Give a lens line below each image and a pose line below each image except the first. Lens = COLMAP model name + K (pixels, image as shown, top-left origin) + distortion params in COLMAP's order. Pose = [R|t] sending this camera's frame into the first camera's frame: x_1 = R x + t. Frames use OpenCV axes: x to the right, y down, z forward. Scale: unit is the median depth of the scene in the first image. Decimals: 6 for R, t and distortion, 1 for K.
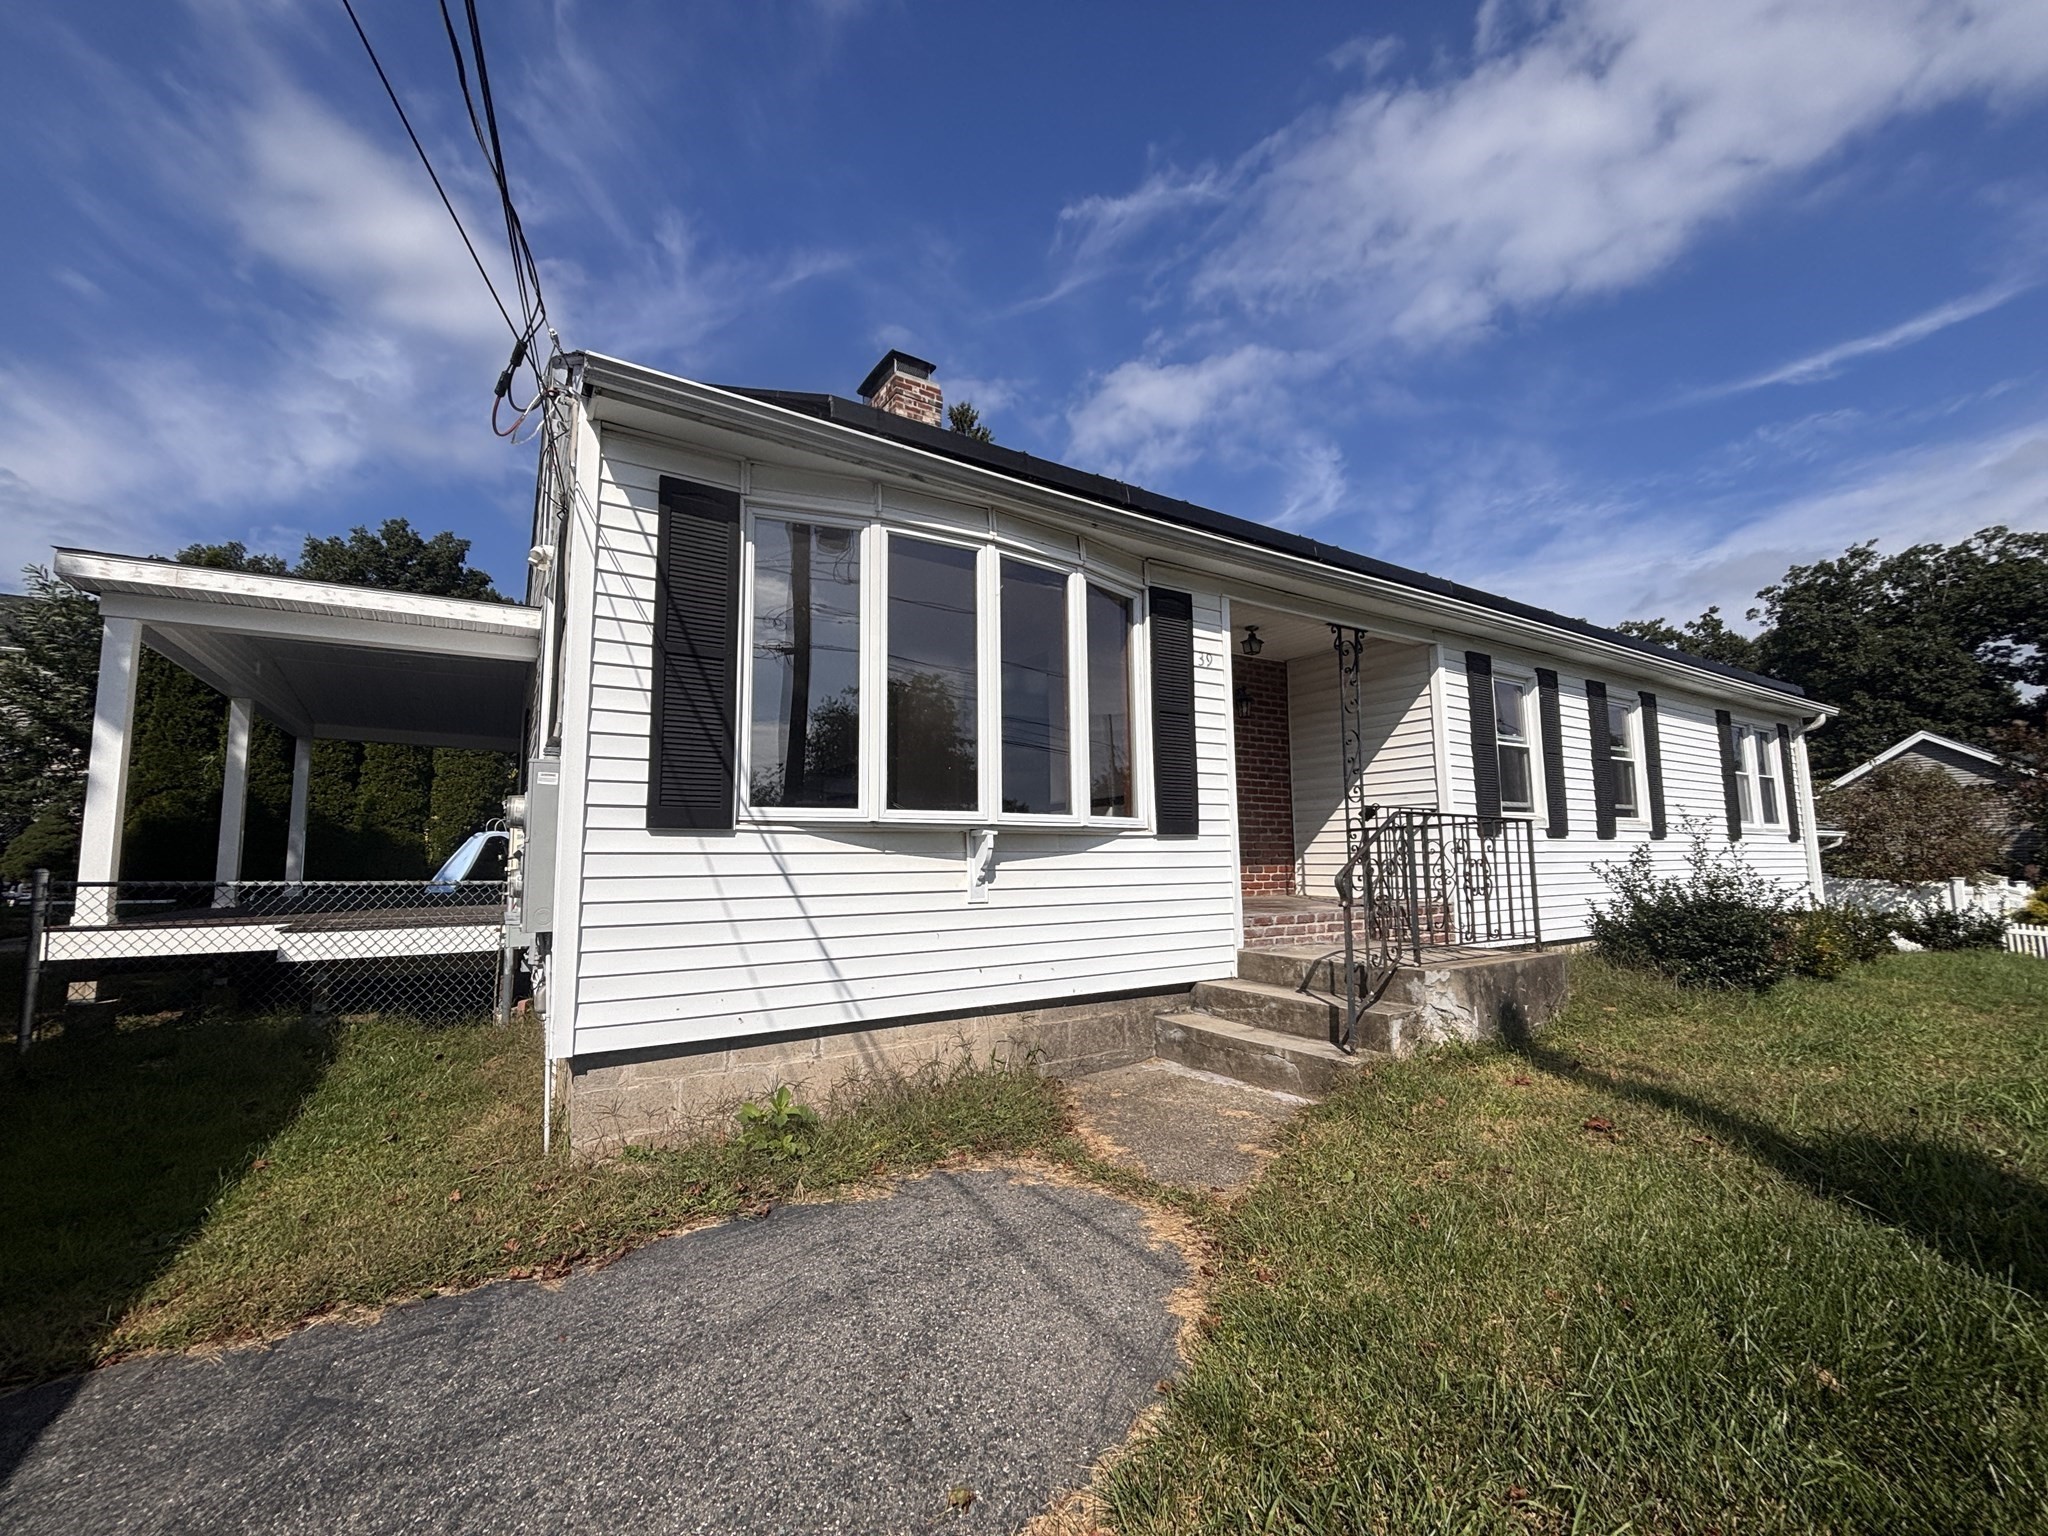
lens RADIAL K [[826.4, 0, 1008.3], [0, 826.4, 789.5], [0, 0, 1]] dist [0.000860, -0.000589]
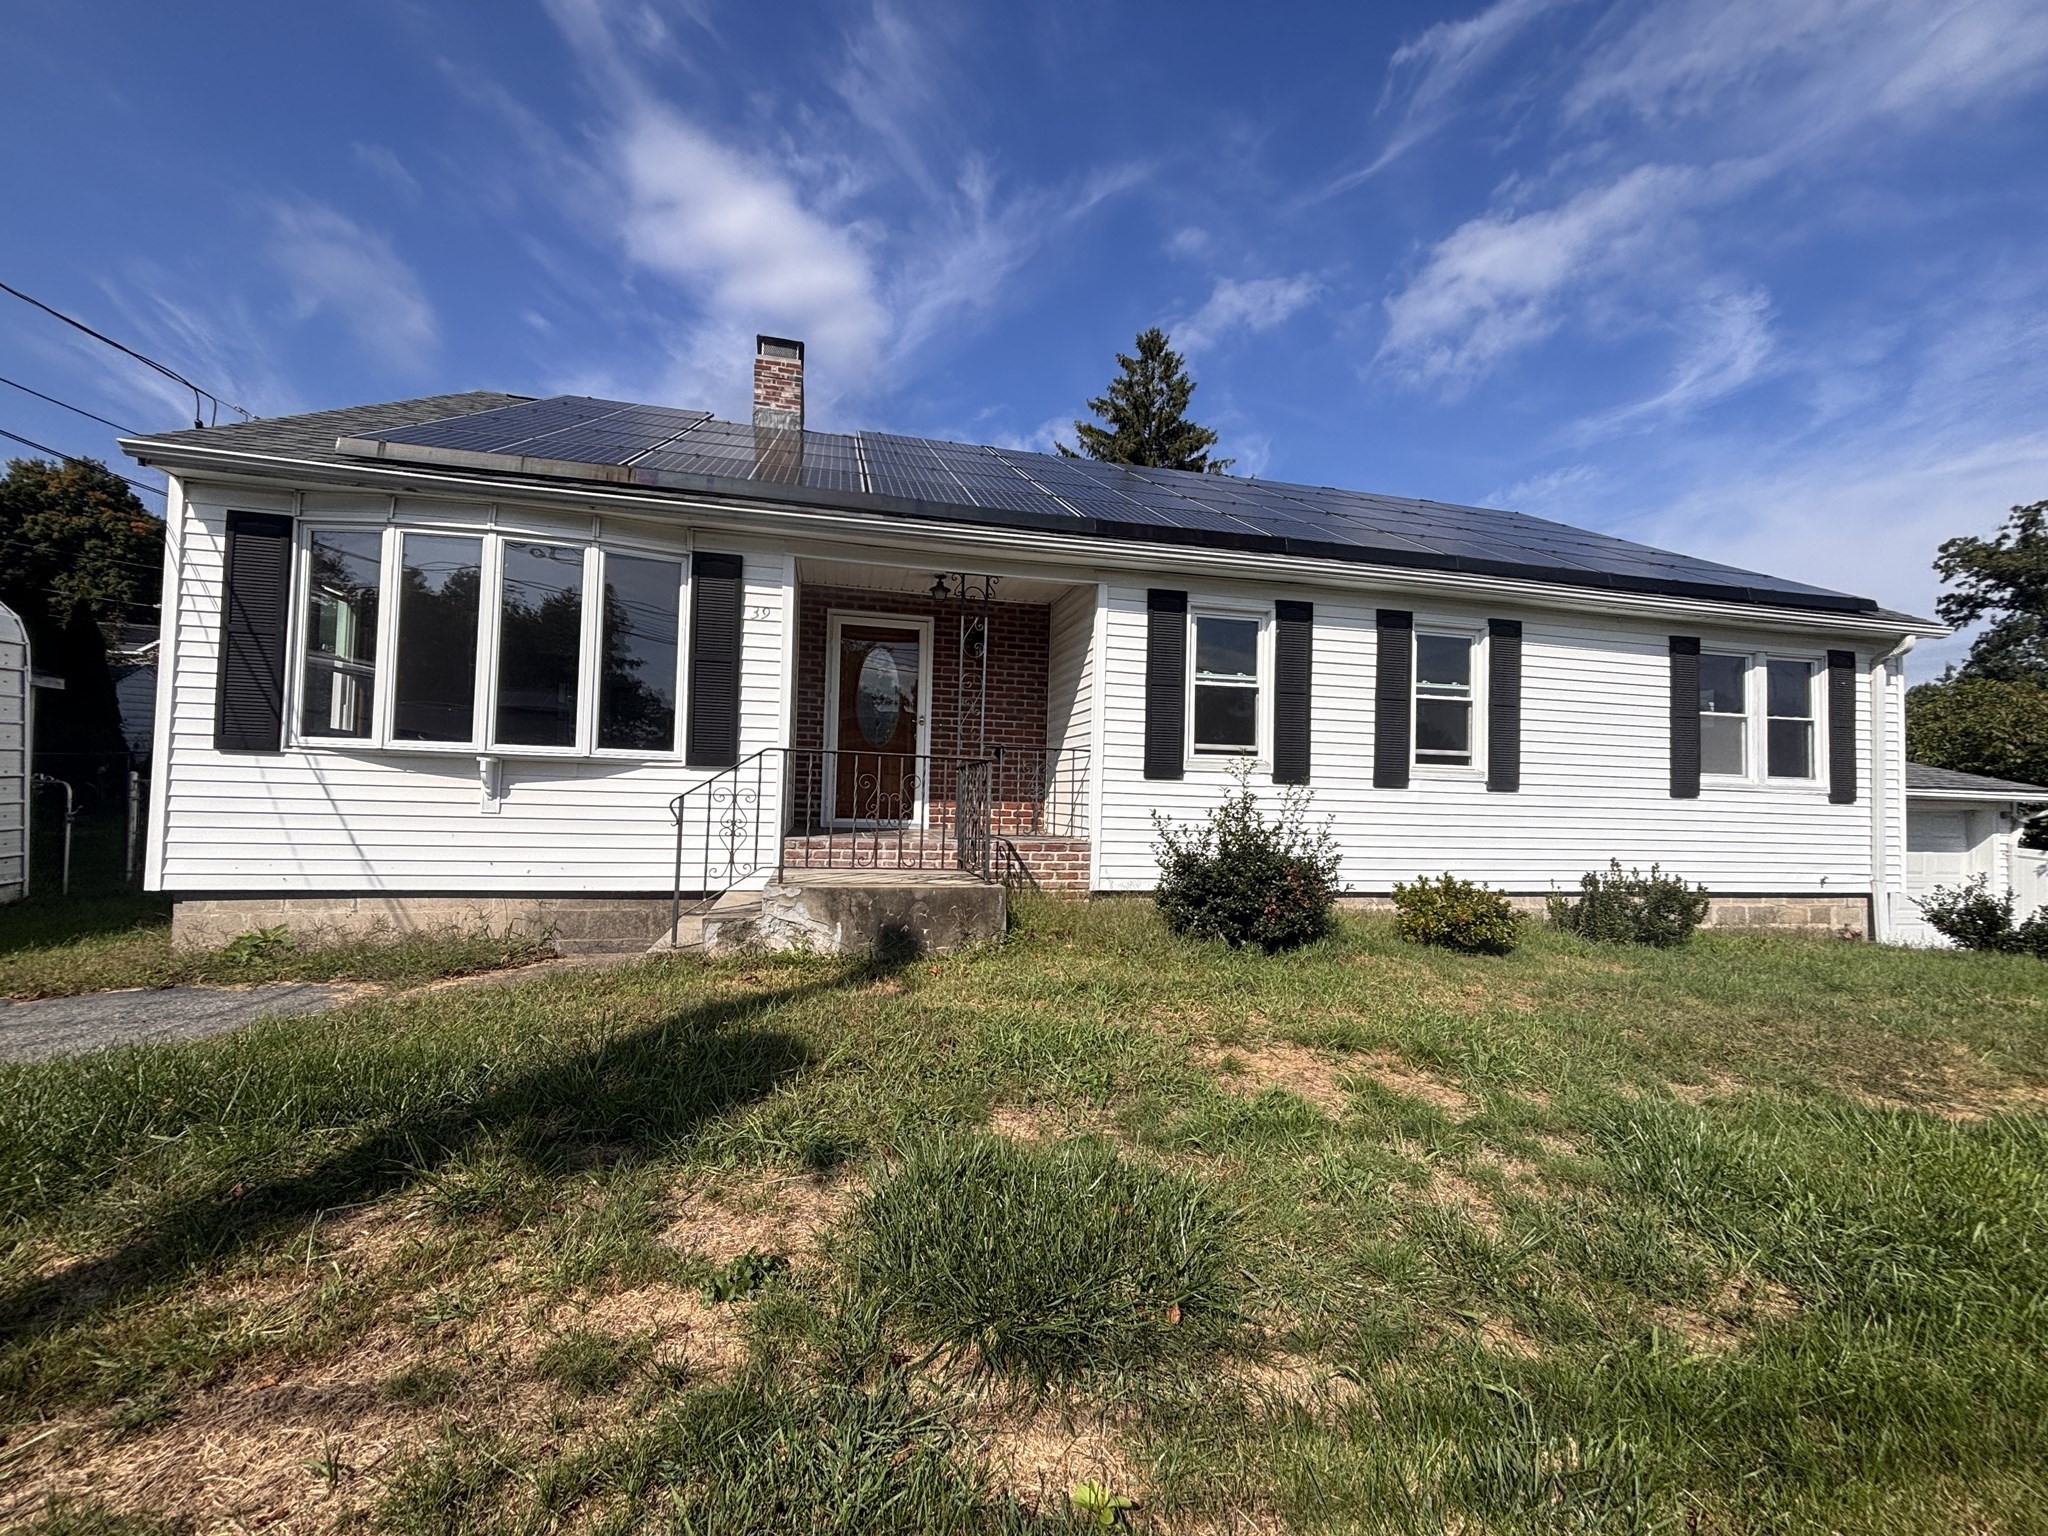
lens RADIAL K [[826.4, 0, 999.9], [0, 826.4, 801.7], [0, 0, 1]] dist [0.000860, -0.000589]
pose [[0.943856, 0.036346, -0.328352, 1.147309], [-0.007767, 0.996096, 0.087933, -0.002454], [0.330266, -0.080446, 0.940454, 0.027353]]
